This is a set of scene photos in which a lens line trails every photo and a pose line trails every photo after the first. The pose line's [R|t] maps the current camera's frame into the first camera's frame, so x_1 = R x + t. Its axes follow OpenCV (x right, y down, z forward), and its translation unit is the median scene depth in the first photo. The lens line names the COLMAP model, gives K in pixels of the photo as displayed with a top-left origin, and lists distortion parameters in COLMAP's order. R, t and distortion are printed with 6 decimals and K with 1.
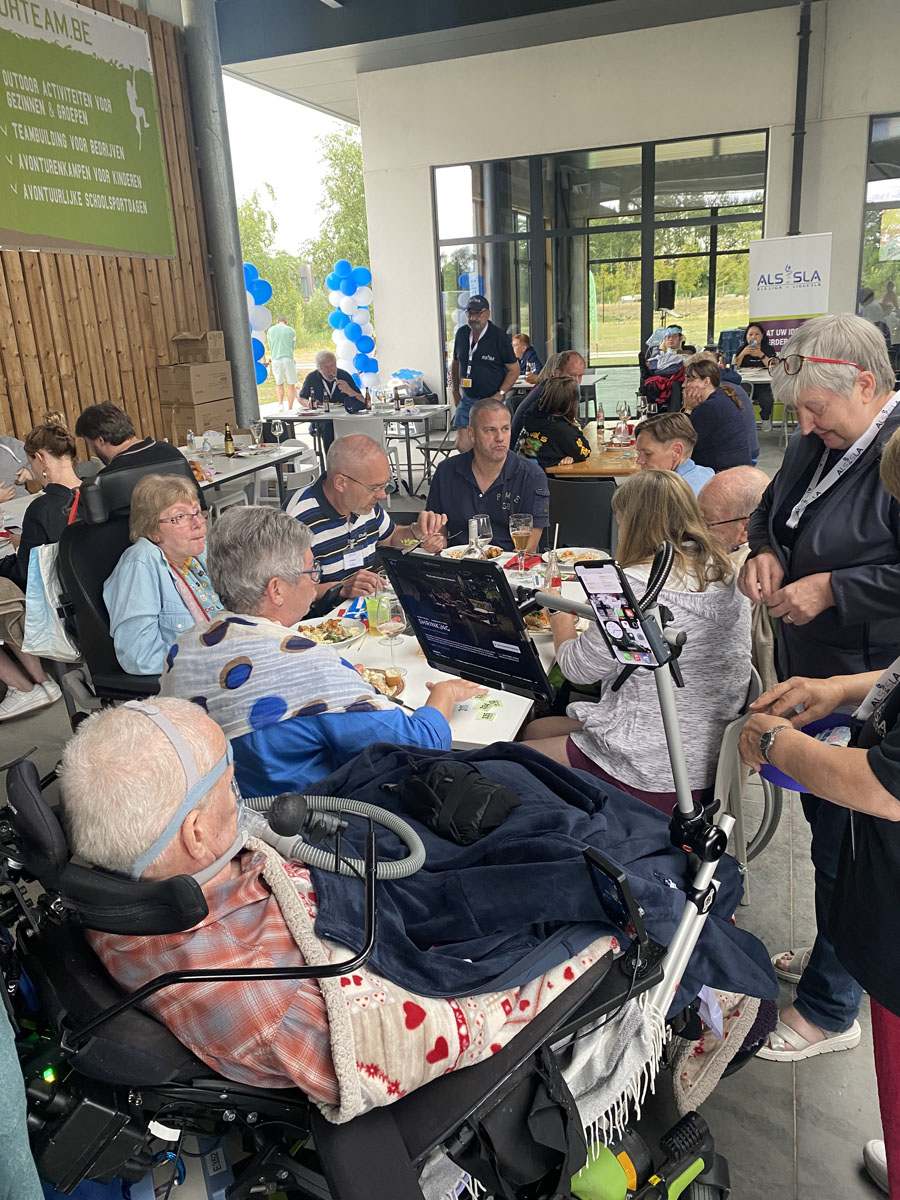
lens RADIAL K [[930.6, 0, 448.1], [0, 930.6, 598.6], [0, 0, 1]] dist [-0.014569, -0.009255]
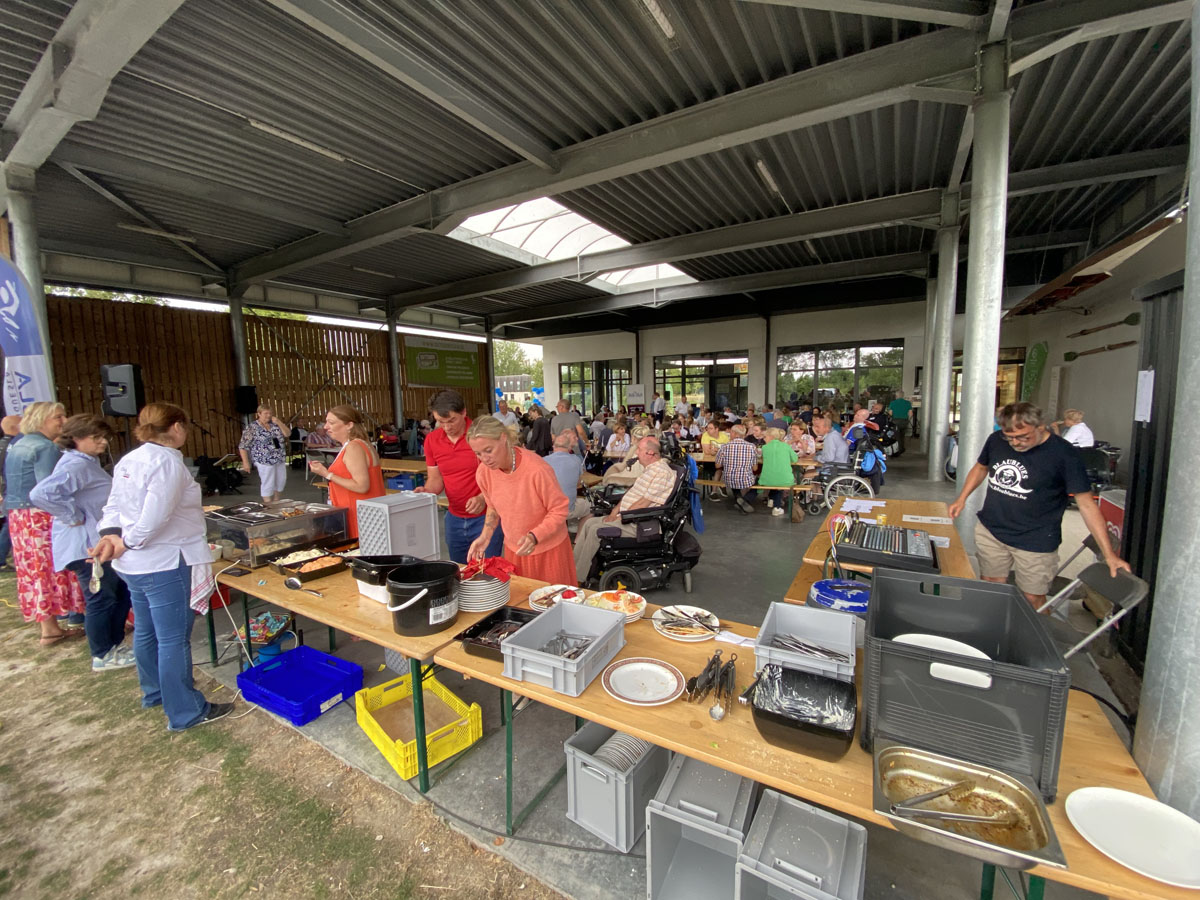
lens RADIAL K [[491.3, 0, 601.6], [0, 491.3, 452.6], [0, 0, 1]] dist [-0.011648, -0.000772]
pose [[0.980845, 0.061827, -0.184716, 0.760600], [-0.094090, 0.980704, -0.171369, 0.312815], [0.170557, 0.185467, 0.967736, -1.189774]]
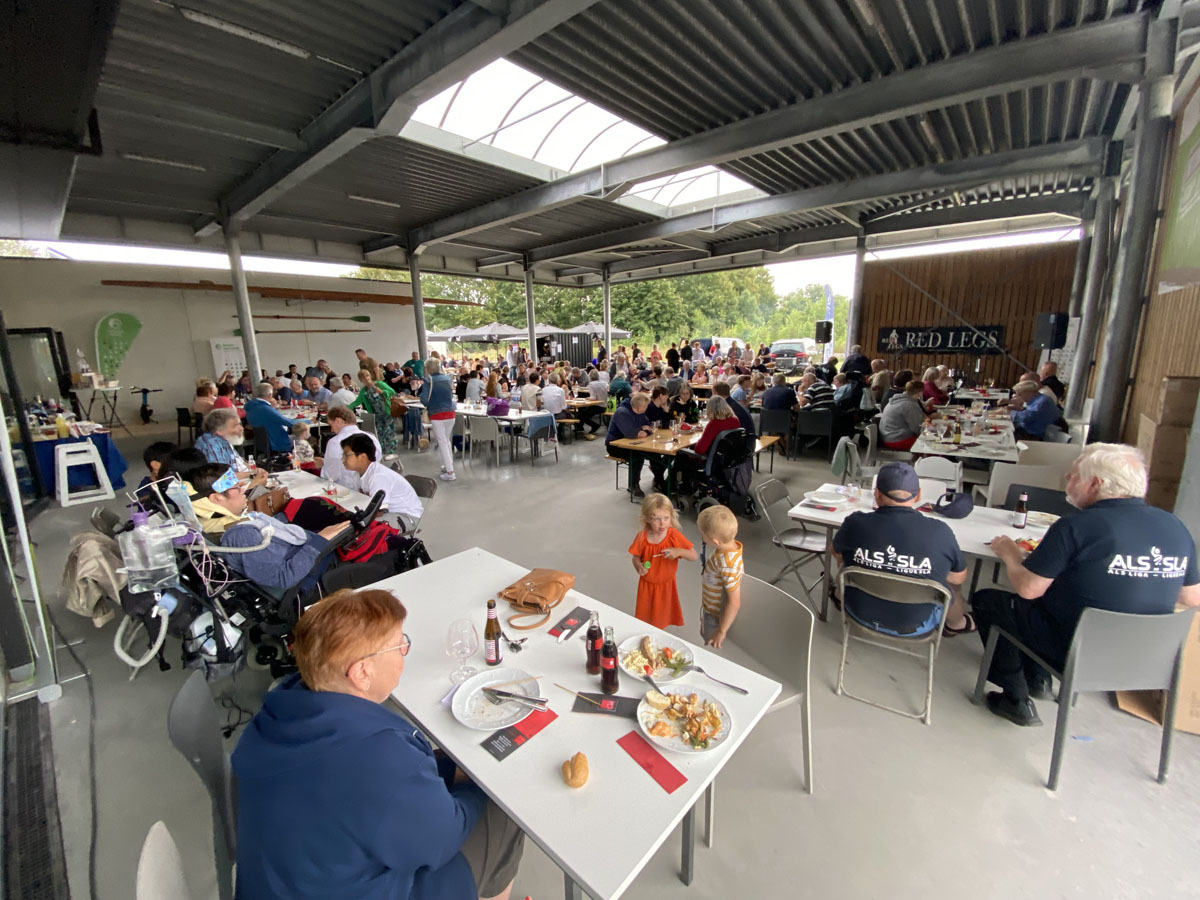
lens RADIAL K [[480.9, 0, 597.8], [0, 480.9, 442.1], [0, 0, 1]] dist [-0.002551, -0.000690]
pose [[0.926088, 0.113172, -0.359934, 0.860675], [-0.142339, 0.988261, -0.055496, 0.215194], [0.349429, 0.102627, 0.931326, -0.905850]]
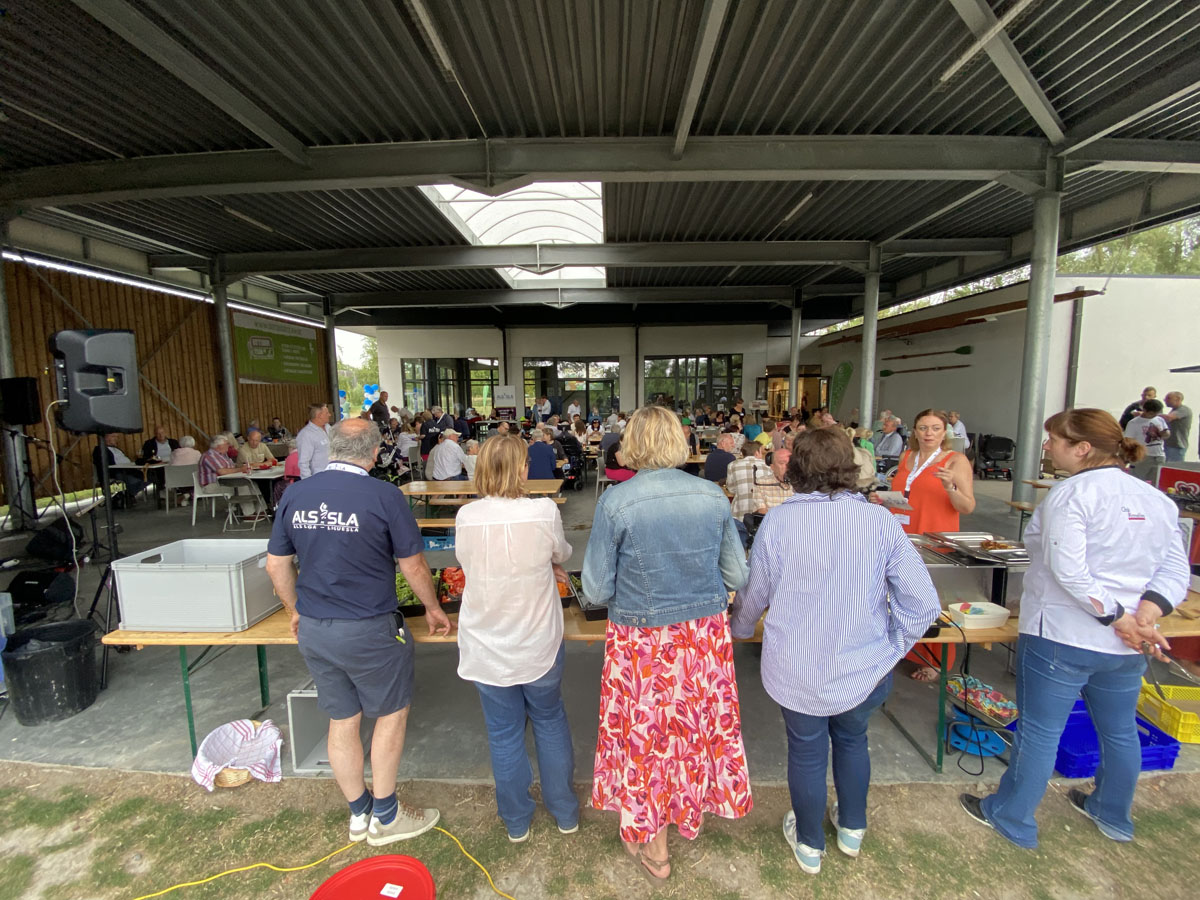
lens RADIAL K [[491.3, 0, 602.7], [0, 491.3, 452.9], [0, 0, 1]] dist [-0.011648, -0.000772]
pose [[0.945891, 0.013830, 0.324191, 0.143832], [0.049299, 0.981368, -0.185704, 0.305711], [-0.320719, 0.191637, 0.927585, -1.080176]]
